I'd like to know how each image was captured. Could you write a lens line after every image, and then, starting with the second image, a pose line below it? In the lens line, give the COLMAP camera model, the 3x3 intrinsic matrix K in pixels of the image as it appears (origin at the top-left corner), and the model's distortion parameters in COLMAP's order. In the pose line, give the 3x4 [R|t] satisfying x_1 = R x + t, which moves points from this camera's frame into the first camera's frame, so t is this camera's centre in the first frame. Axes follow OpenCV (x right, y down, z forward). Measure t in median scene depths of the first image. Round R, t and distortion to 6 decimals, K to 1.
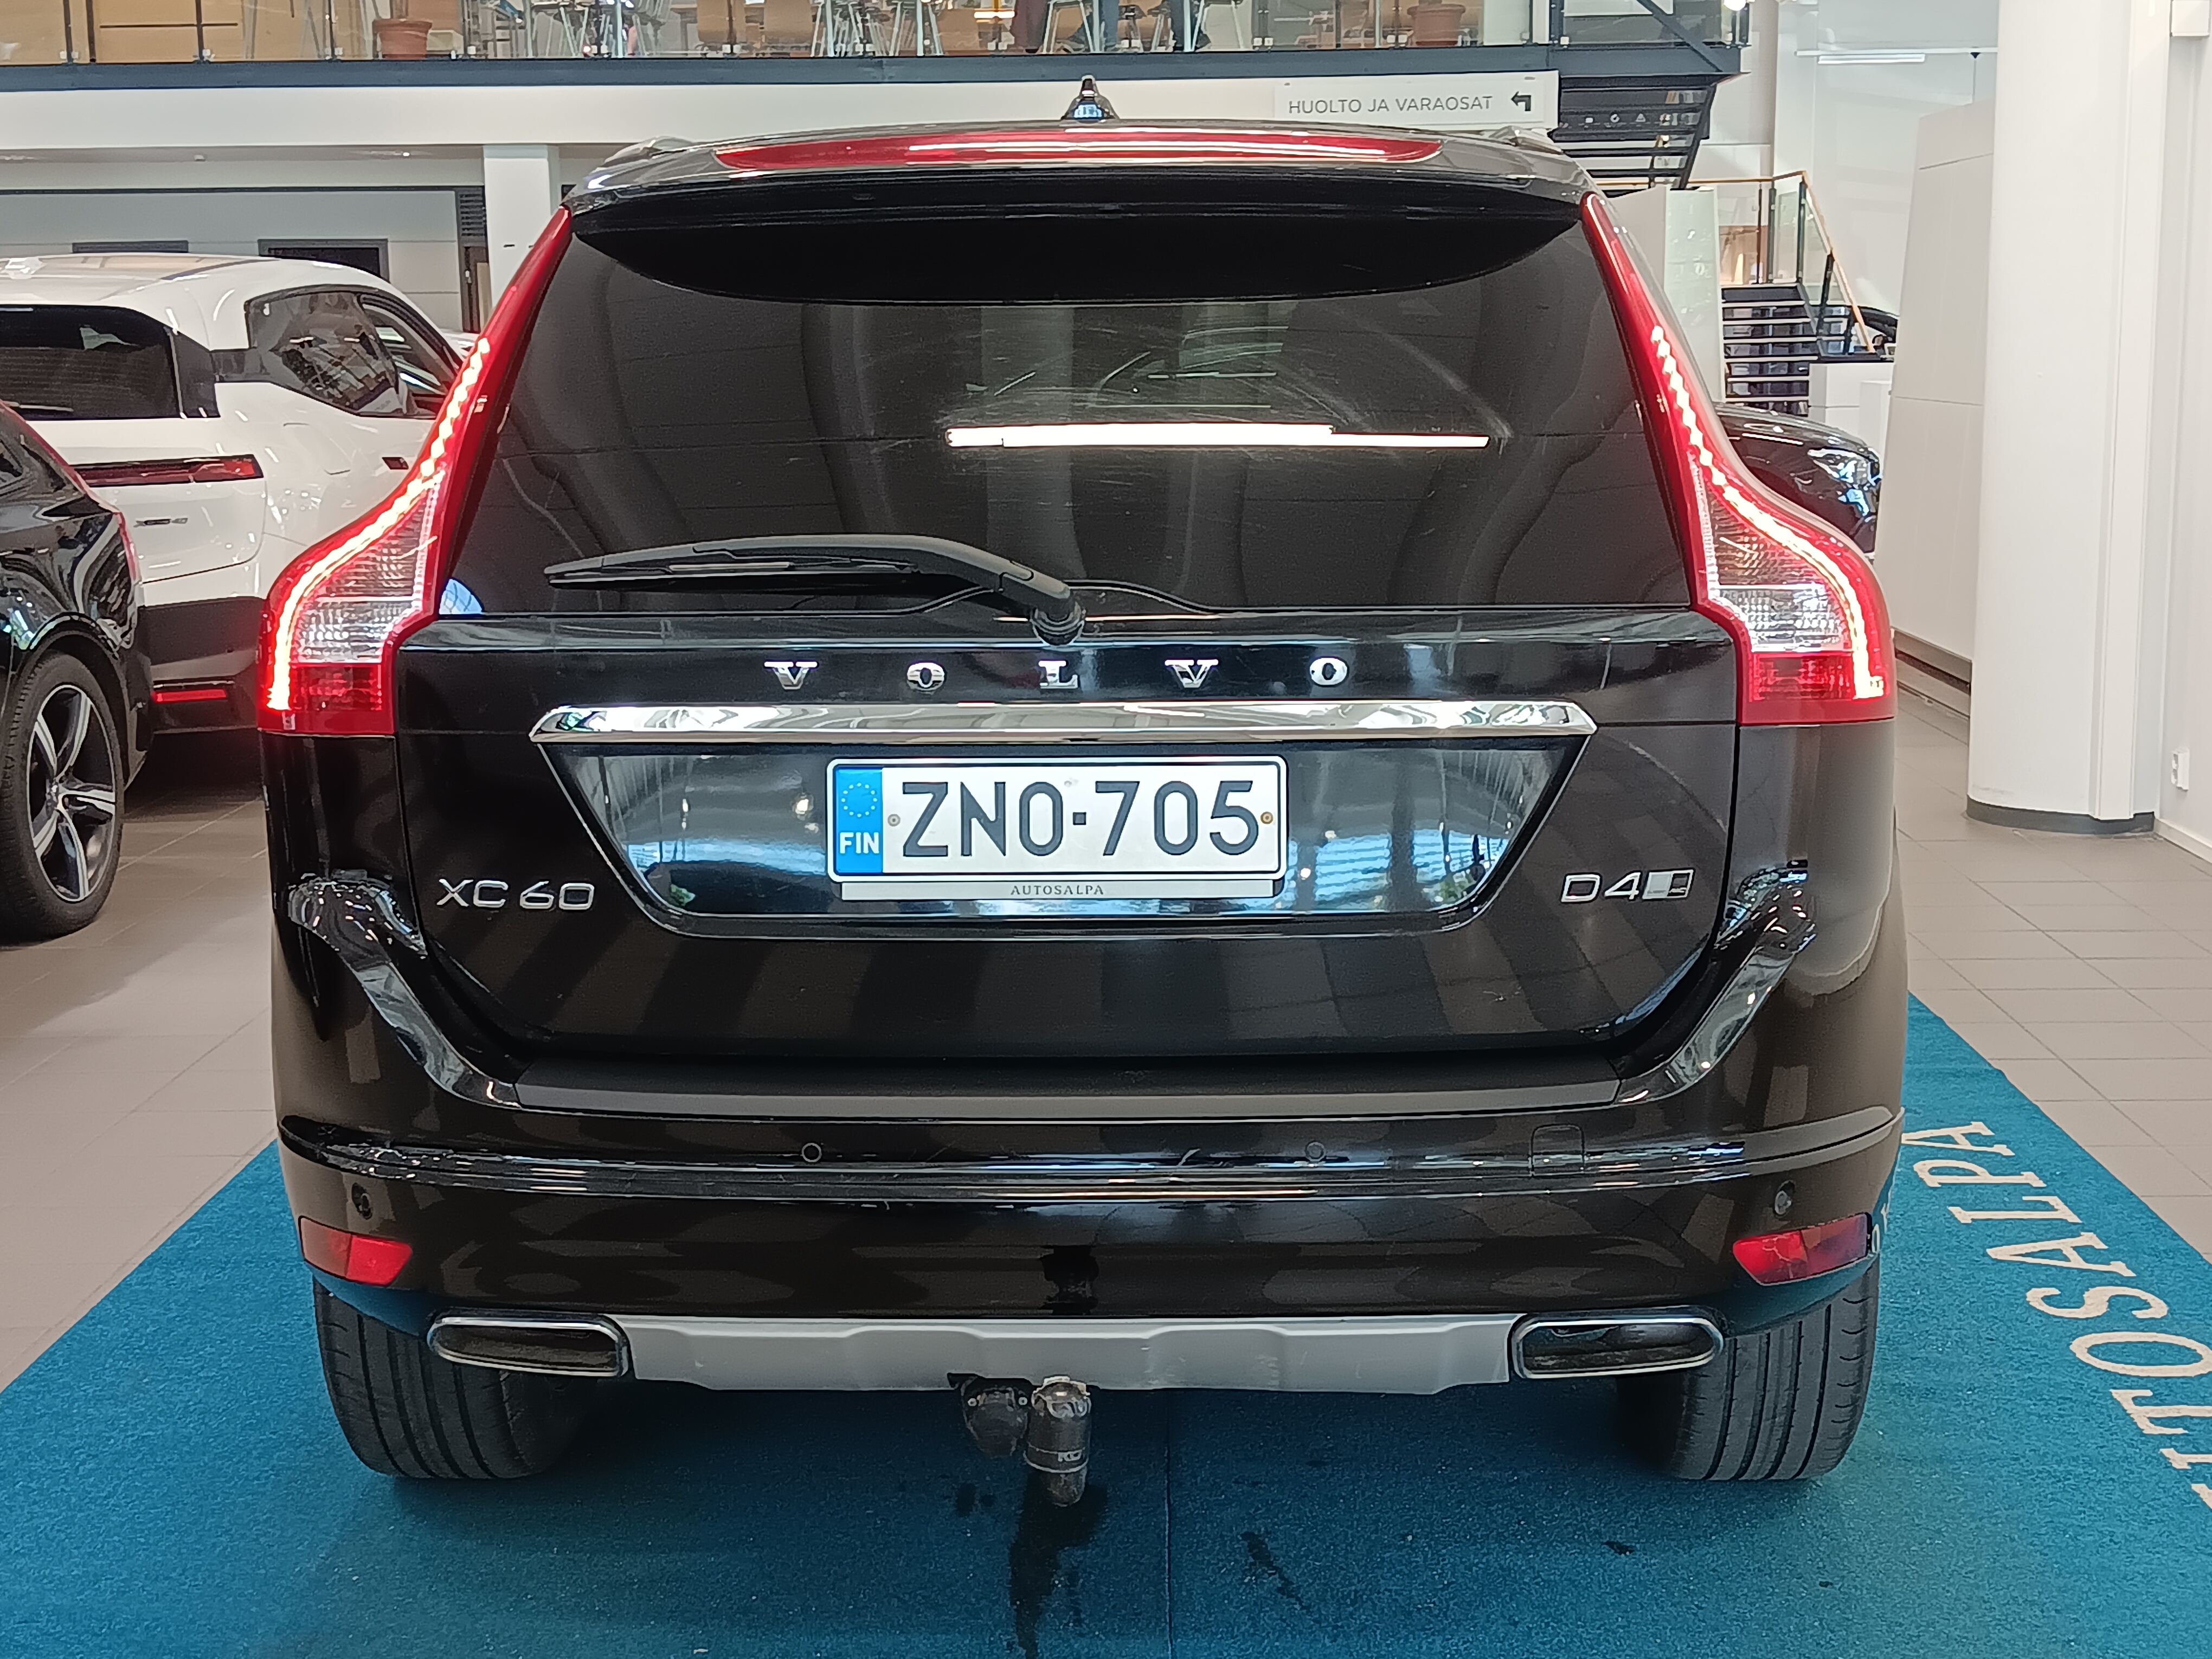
lens RADIAL K [[3020.4, 0, 1106.0], [0, 3020.4, 829.5], [0, 0, 1]] dist [0.237947, -0.762328]
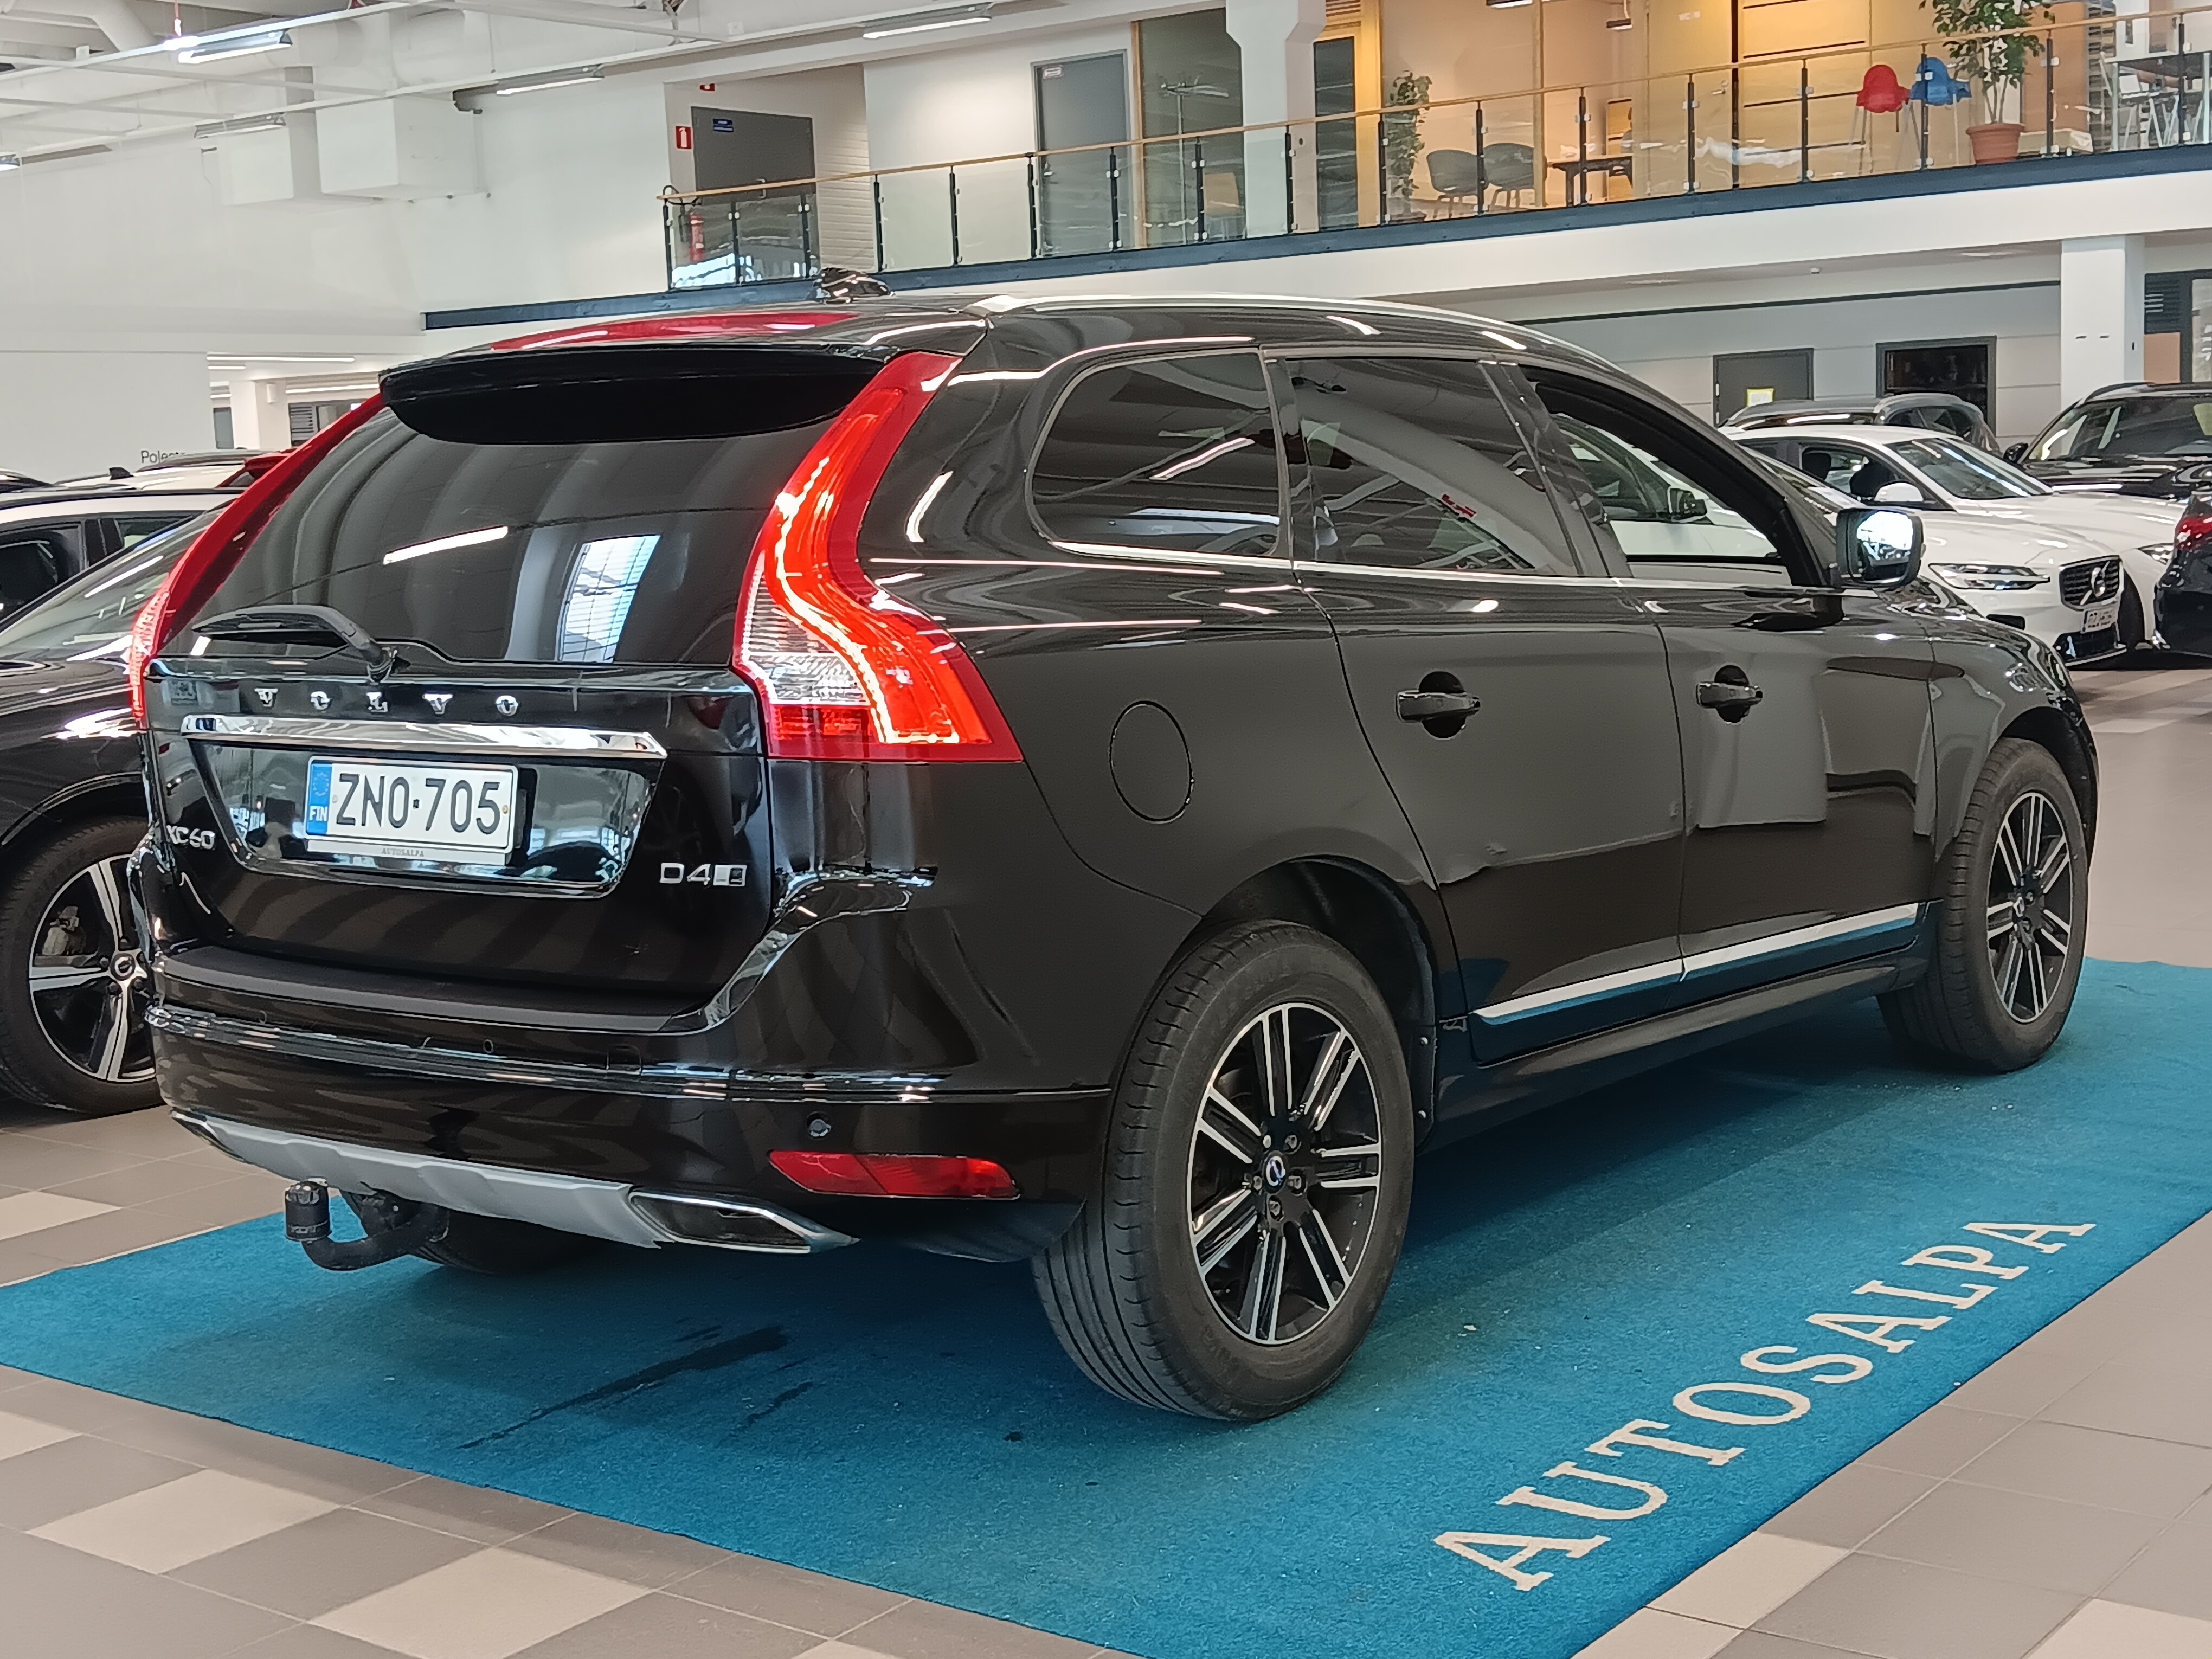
lens RADIAL K [[3020.4, 0, 1106.0], [0, 3020.4, 829.5], [0, 0, 1]] dist [0.237947, -0.762328]
pose [[0.805031, 0.052144, -0.590936, 1.107179], [-0.069324, 0.997574, -0.006415, -0.004796], [0.589168, 0.046130, 0.806693, 0.026392]]
